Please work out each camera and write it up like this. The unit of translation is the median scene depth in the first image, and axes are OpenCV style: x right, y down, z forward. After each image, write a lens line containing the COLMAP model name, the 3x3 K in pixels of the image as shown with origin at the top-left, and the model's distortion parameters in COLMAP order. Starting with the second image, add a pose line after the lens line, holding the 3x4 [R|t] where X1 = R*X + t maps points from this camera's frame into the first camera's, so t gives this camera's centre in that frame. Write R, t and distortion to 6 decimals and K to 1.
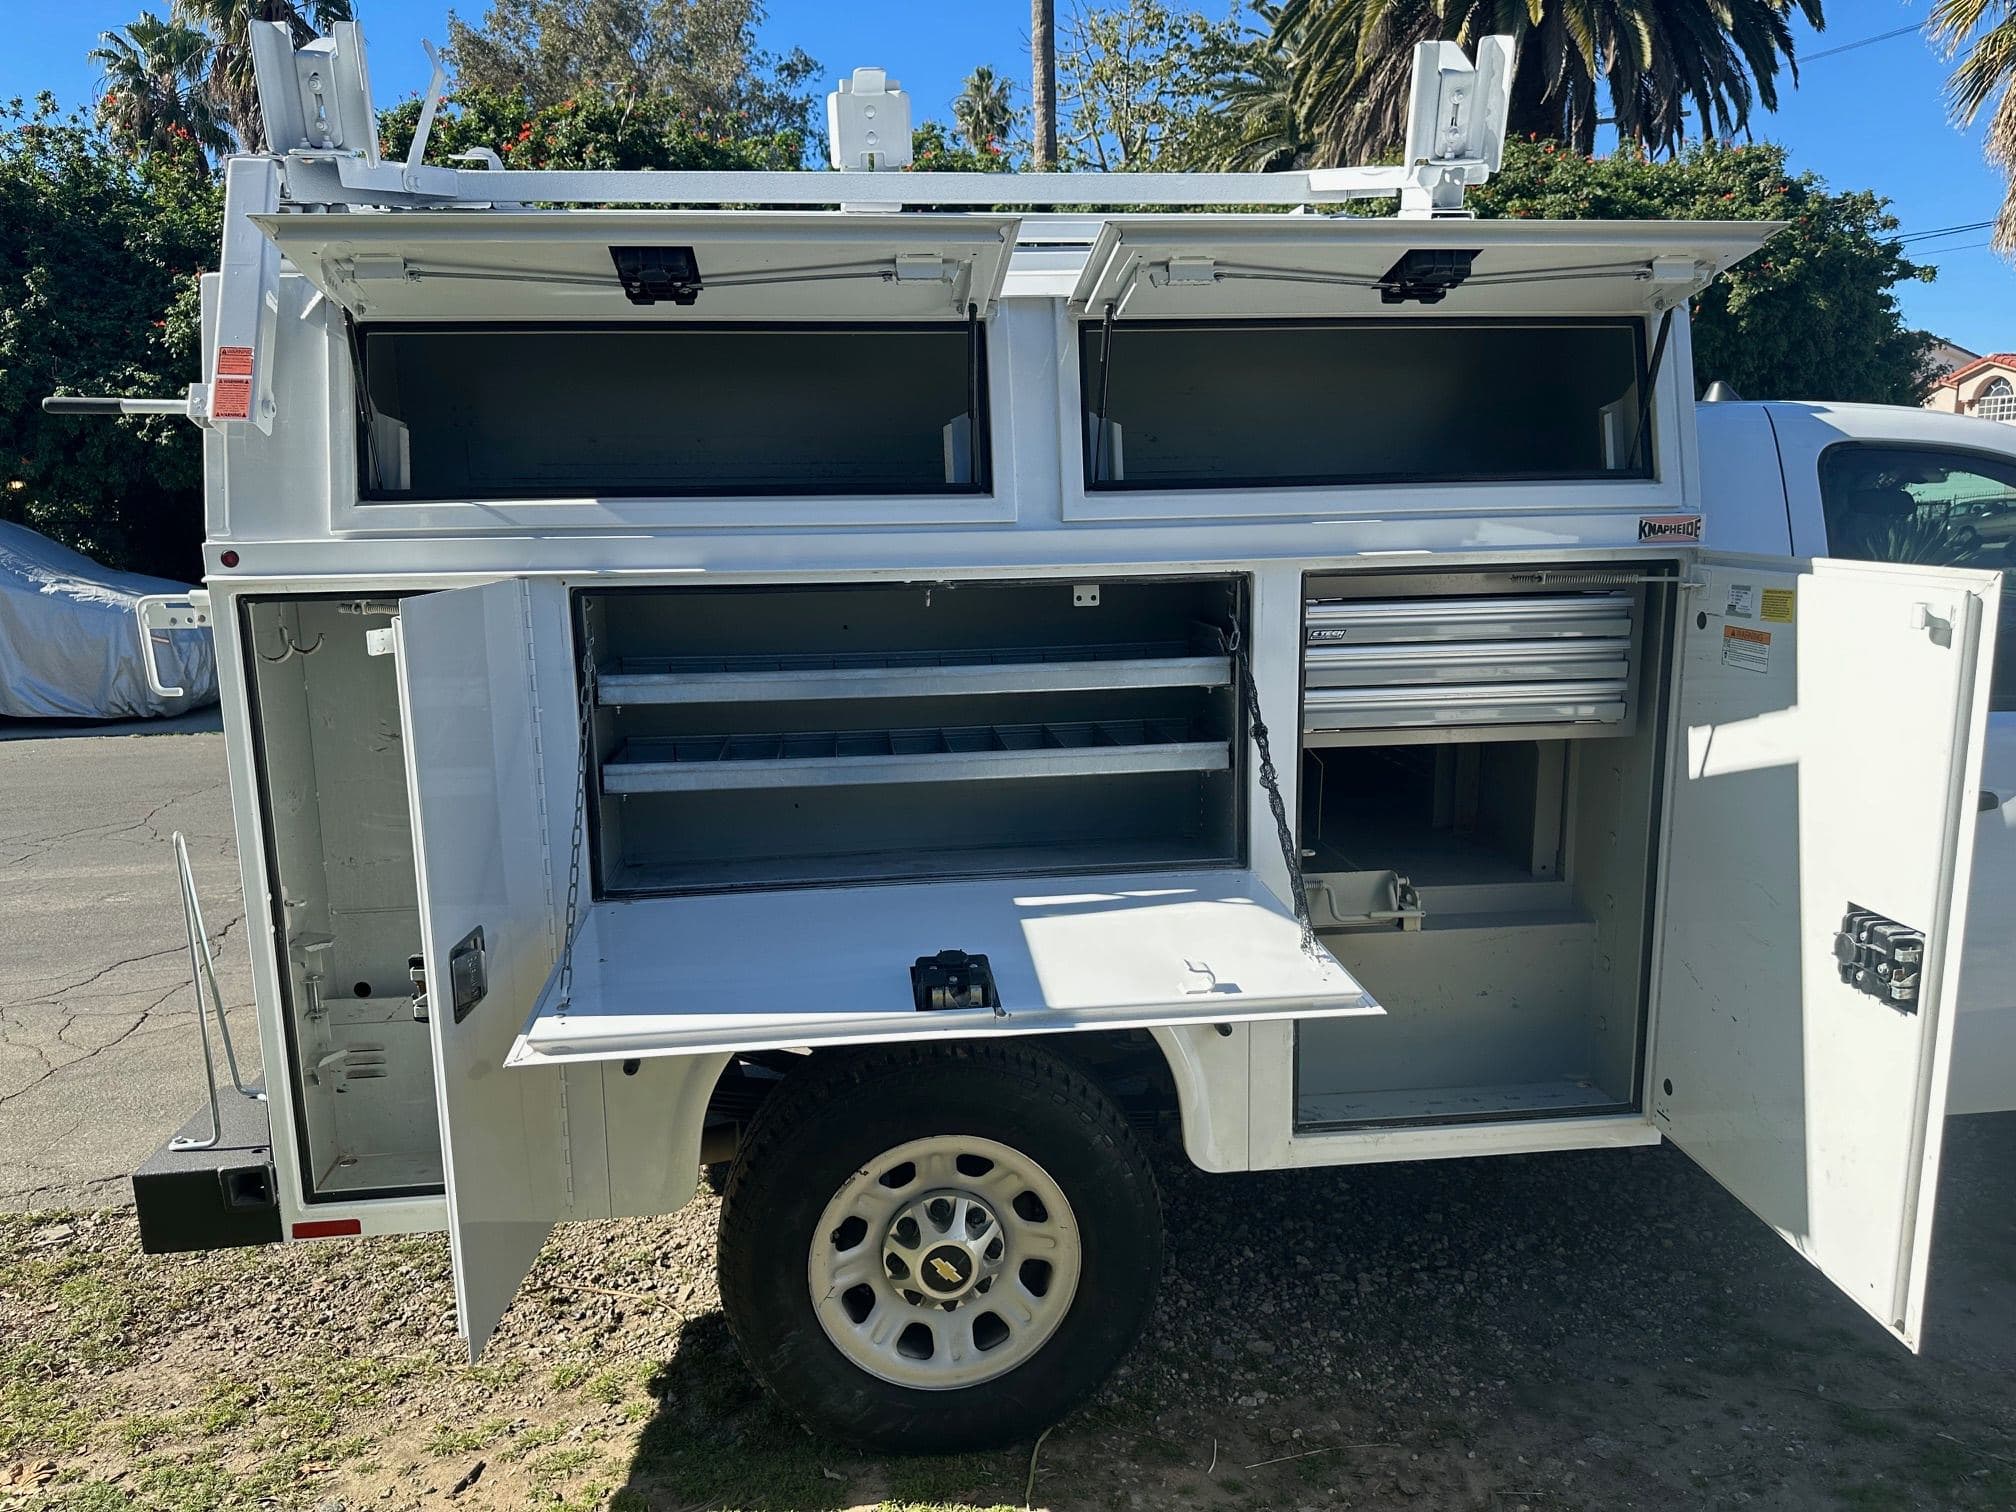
lens RADIAL K [[1437.6, 0, 998.5], [0, 1437.6, 754.0], [0, 0, 1]] dist [0.010188, -0.021095]
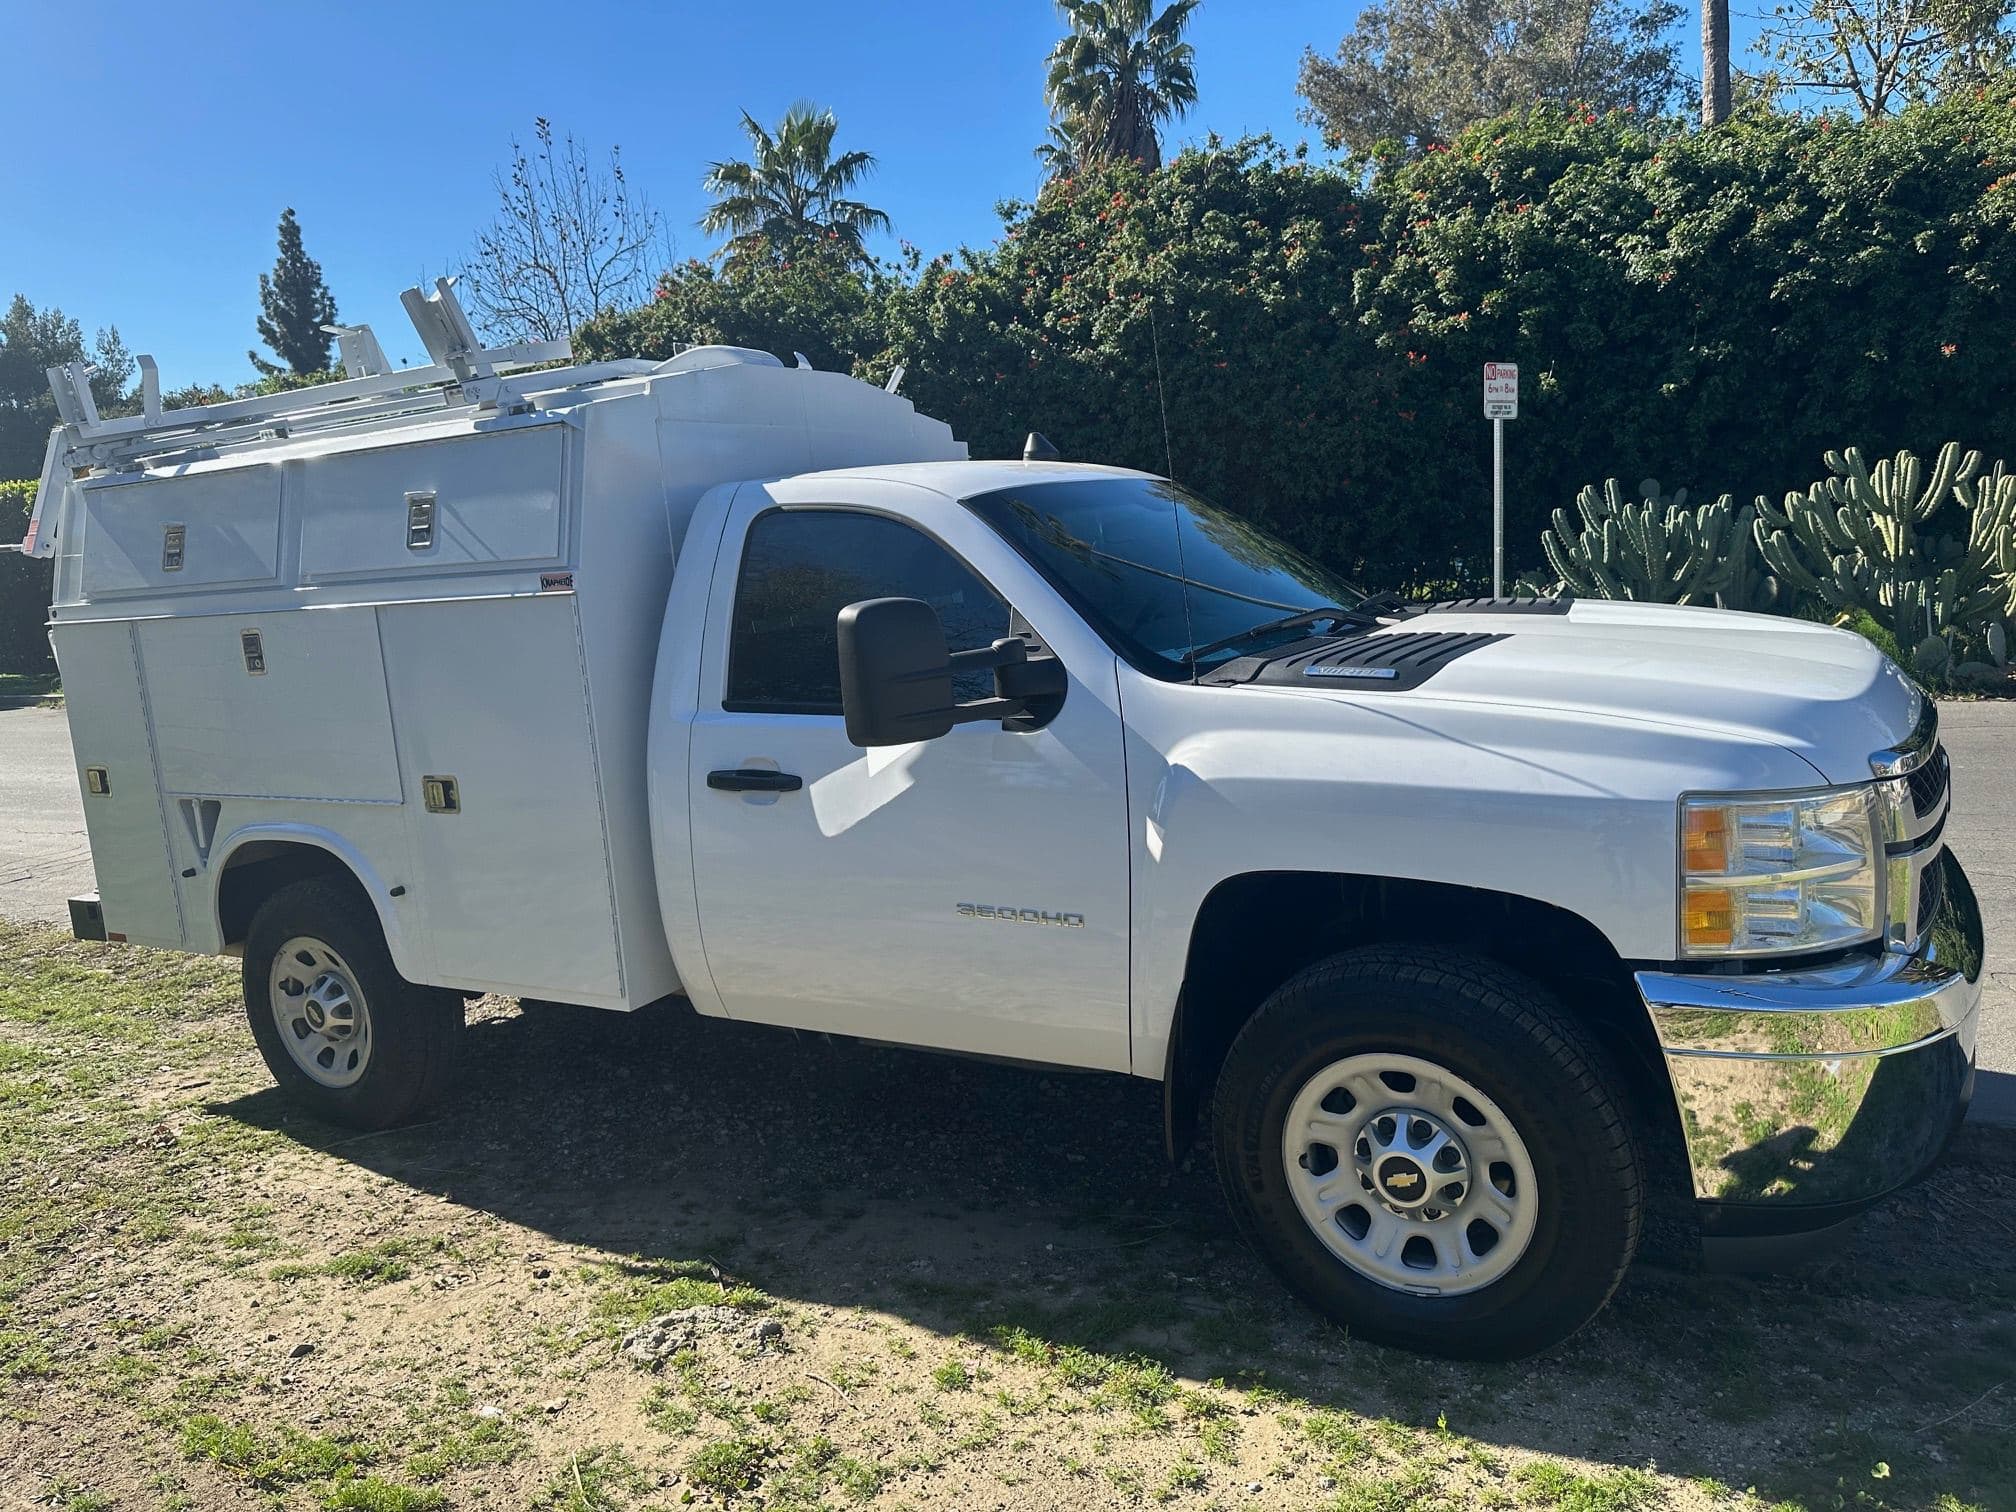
lens RADIAL K [[1437.6, 0, 1012.1], [0, 1437.6, 742.1], [0, 0, 1]] dist [0.010188, -0.021095]
pose [[0.809220, 0.043693, -0.585878, 1.190056], [-0.043427, 0.998951, 0.014516, -0.023349], [0.585898, 0.013696, 0.810269, 0.056926]]
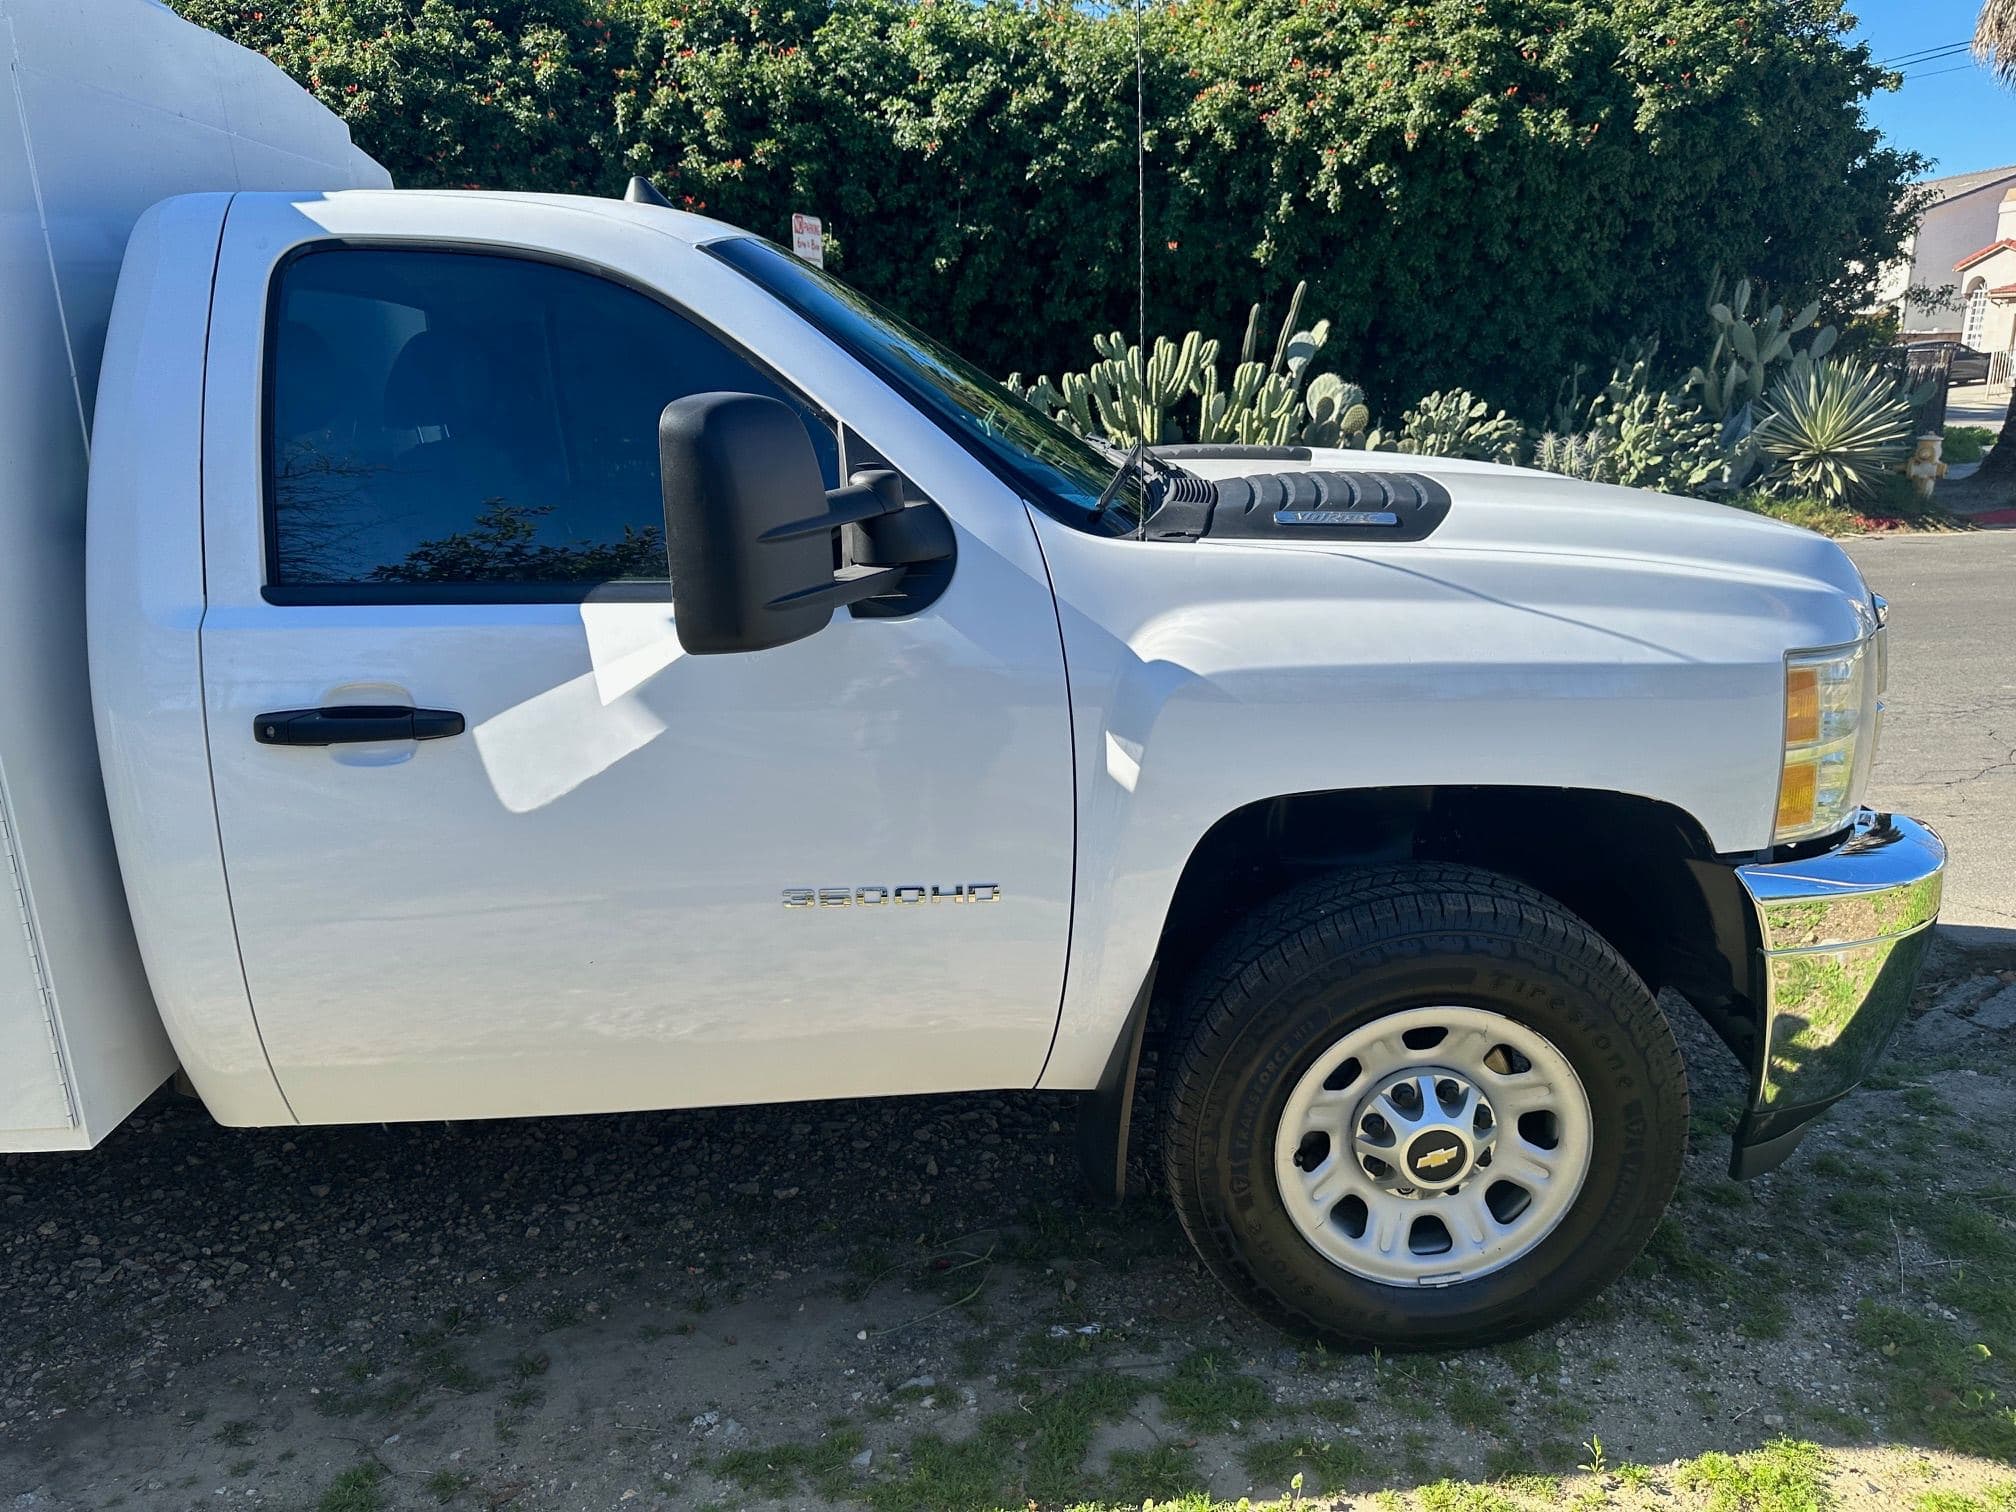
lens RADIAL K [[1437.6, 0, 1003.5], [0, 1437.6, 770.8], [0, 0, 1]] dist [0.010188, -0.021095]
pose [[0.997492, 0.006813, -0.070453, 0.769137], [0.000373, 0.994838, 0.101476, -0.014330], [0.070781, -0.101247, 0.992340, 0.200962]]
